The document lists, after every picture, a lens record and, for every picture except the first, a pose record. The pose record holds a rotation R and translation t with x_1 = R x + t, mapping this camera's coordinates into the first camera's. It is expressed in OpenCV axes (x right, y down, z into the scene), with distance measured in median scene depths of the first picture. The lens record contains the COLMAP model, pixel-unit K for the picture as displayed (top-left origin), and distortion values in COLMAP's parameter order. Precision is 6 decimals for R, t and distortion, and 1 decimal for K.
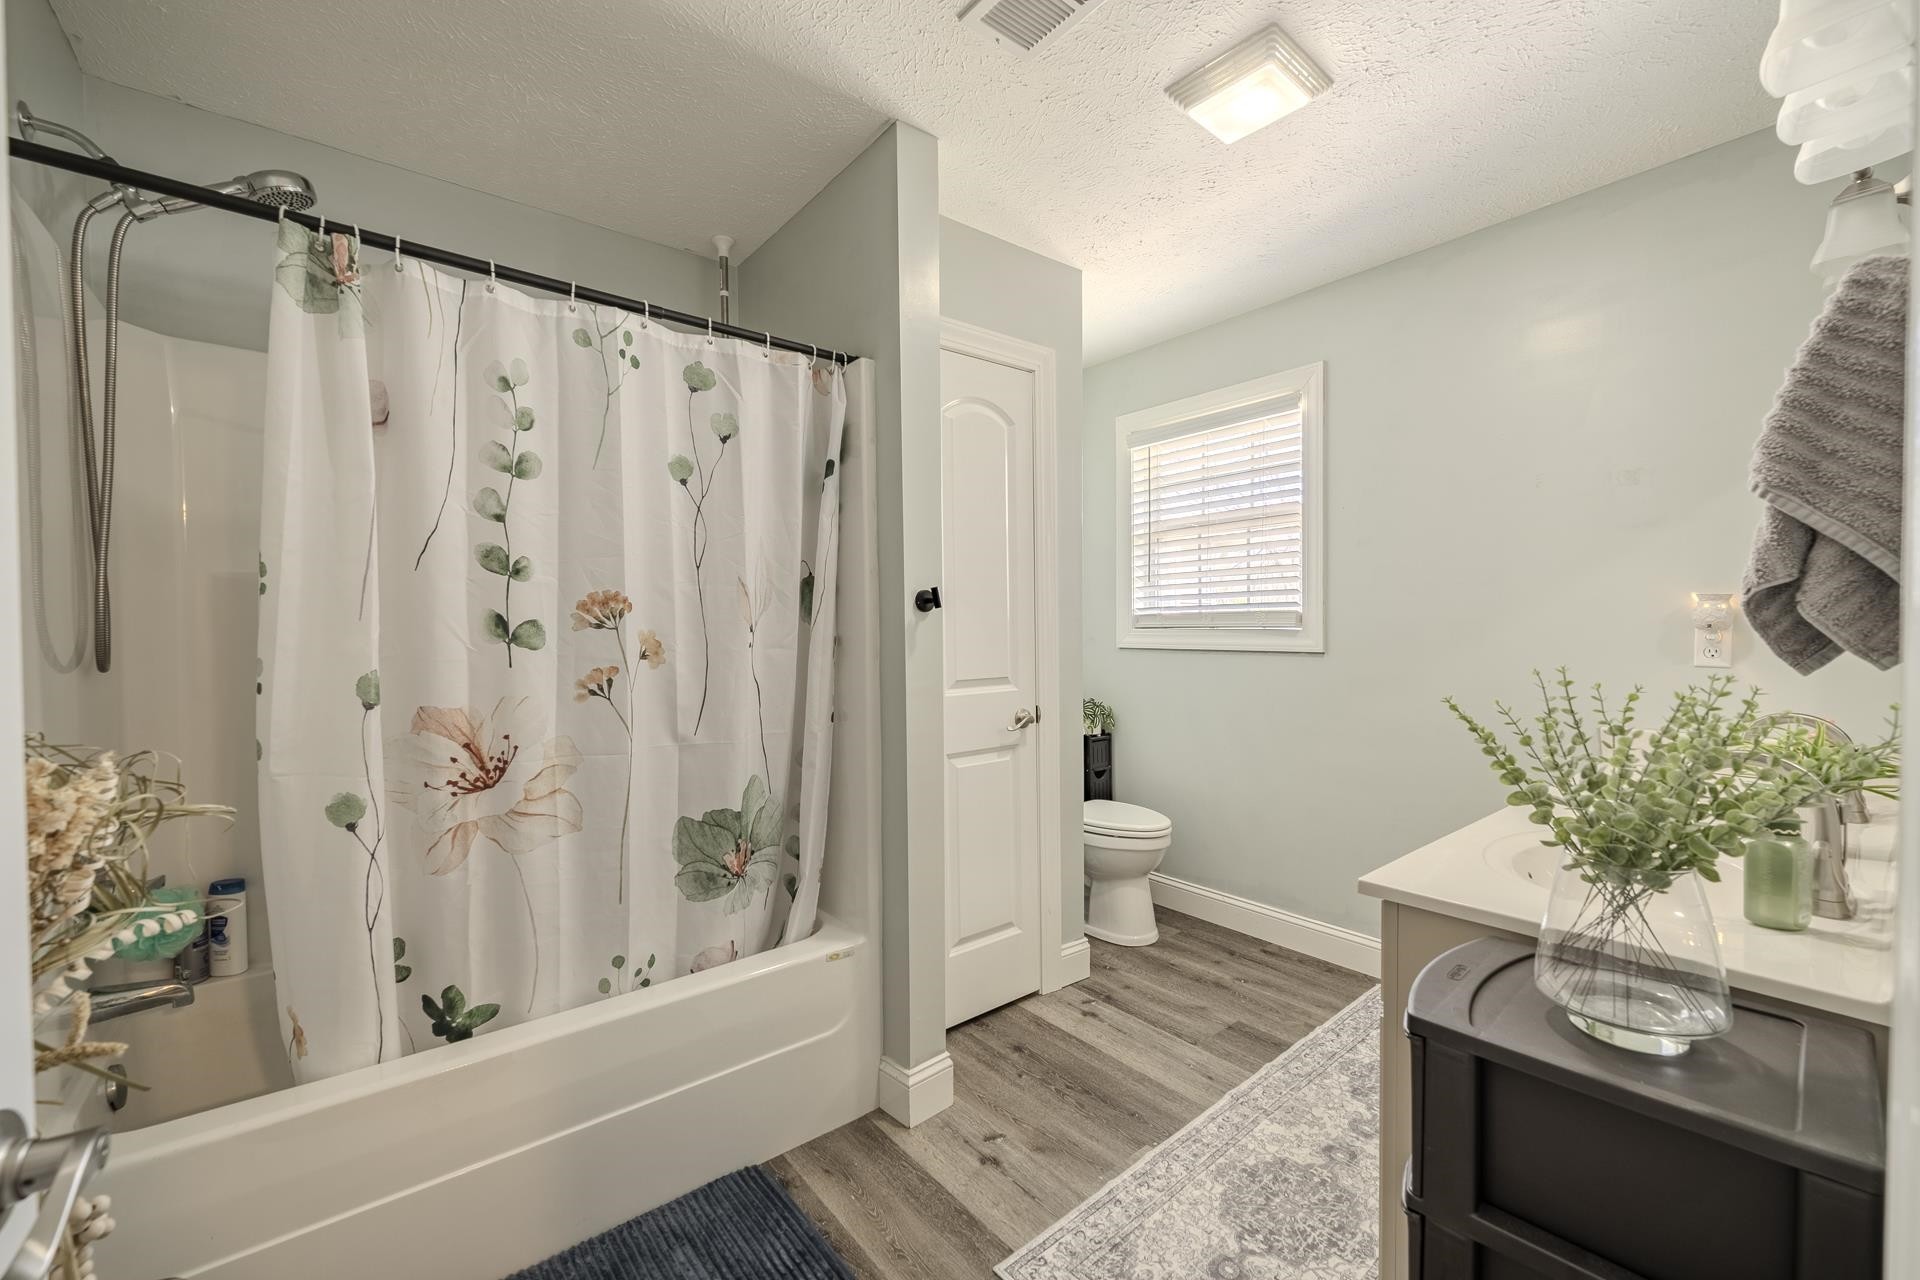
lens RADIAL K [[764.2, 0, 958.0], [0, 764.2, 638.8], [0, 0, 1]] dist [-0.004012, 0.000107]
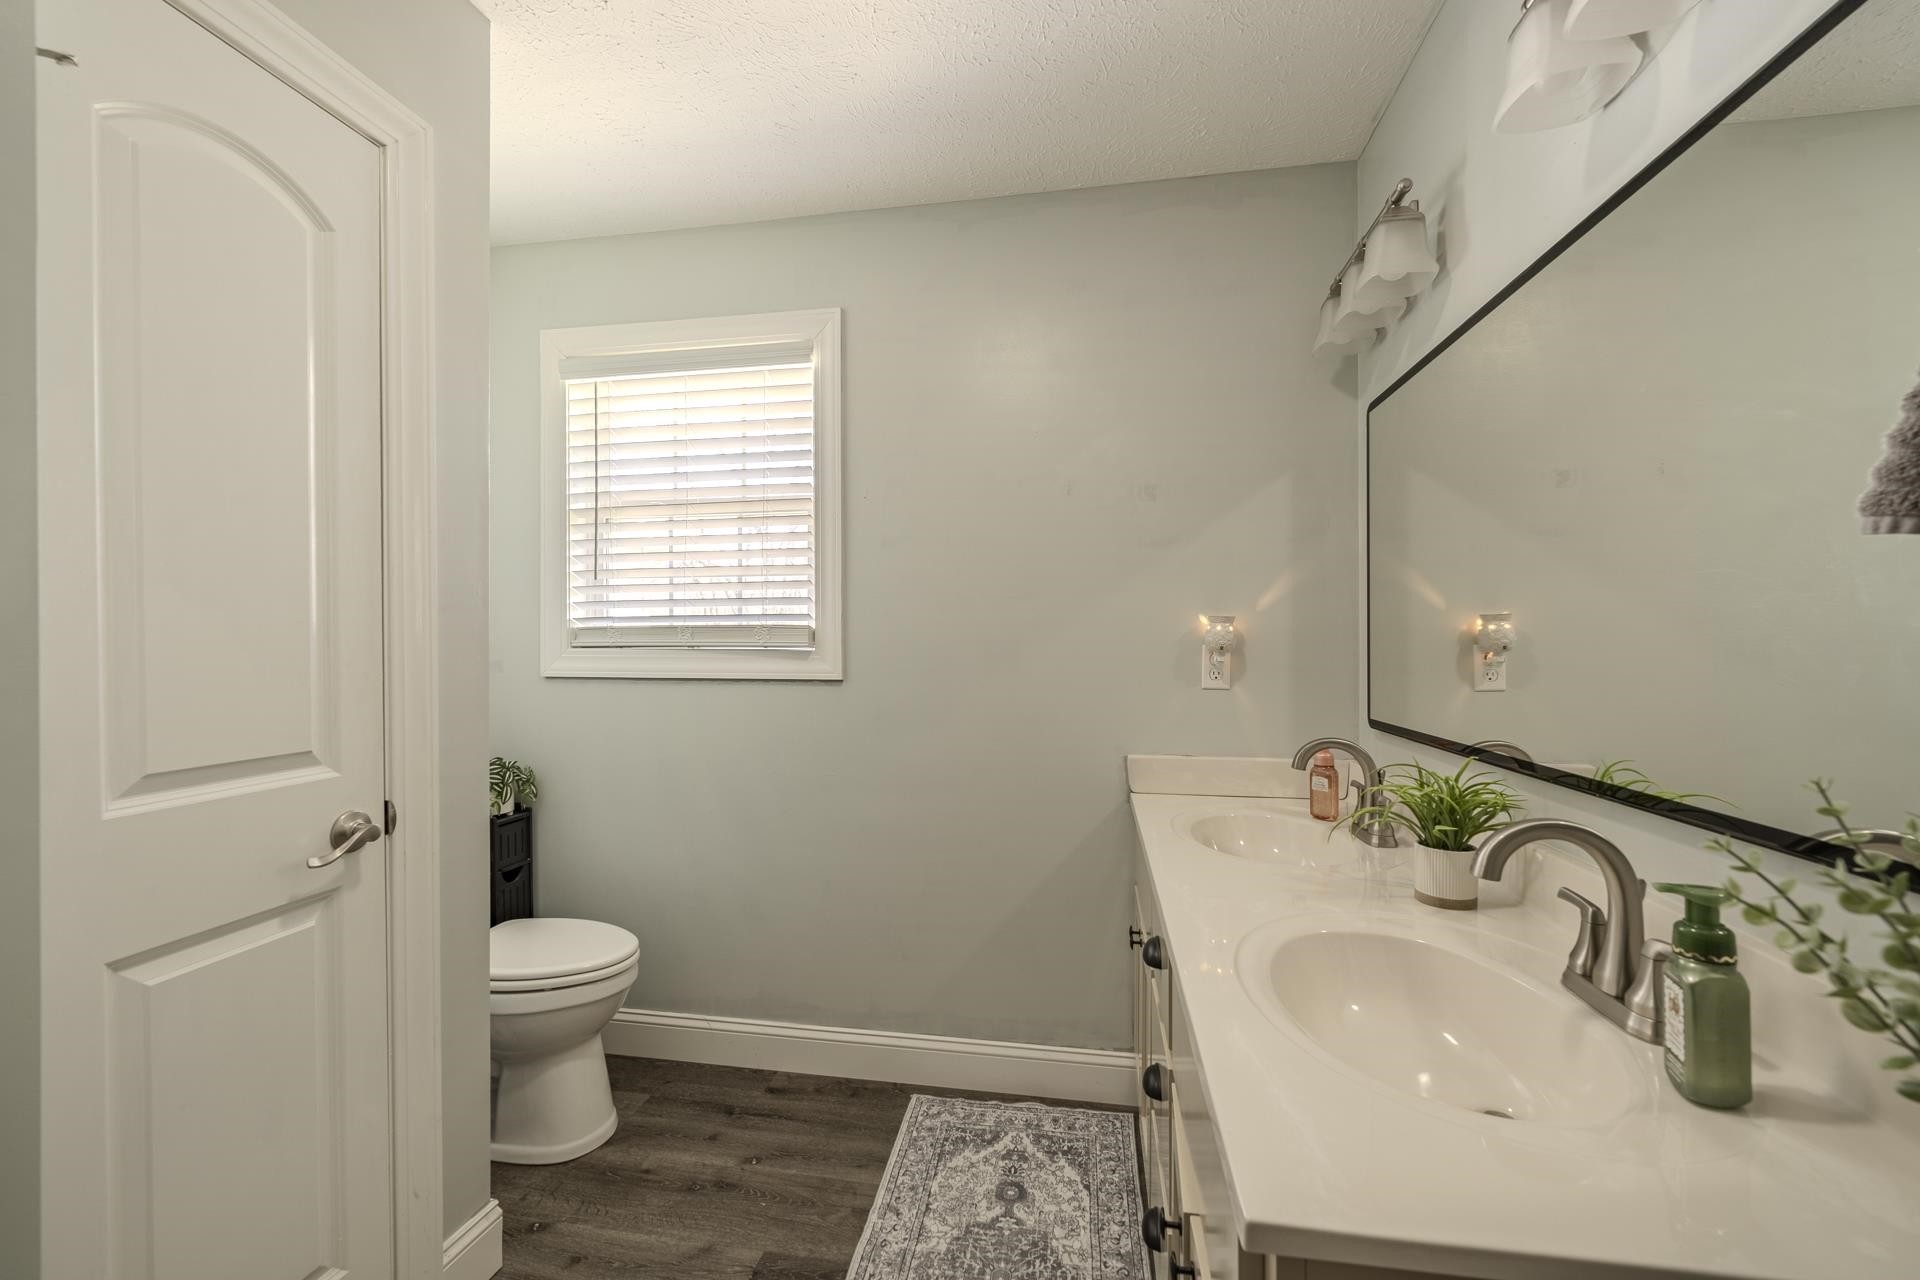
lens RADIAL K [[764.2, 0, 942.9], [0, 764.2, 645.1], [0, 0, 1]] dist [-0.004012, 0.000107]
pose [[0.753453, 0.004560, 0.657486, 0.041543], [0.004412, 0.999918, -0.011991, -0.007302], [-0.657487, 0.011935, 0.753371, 0.324528]]
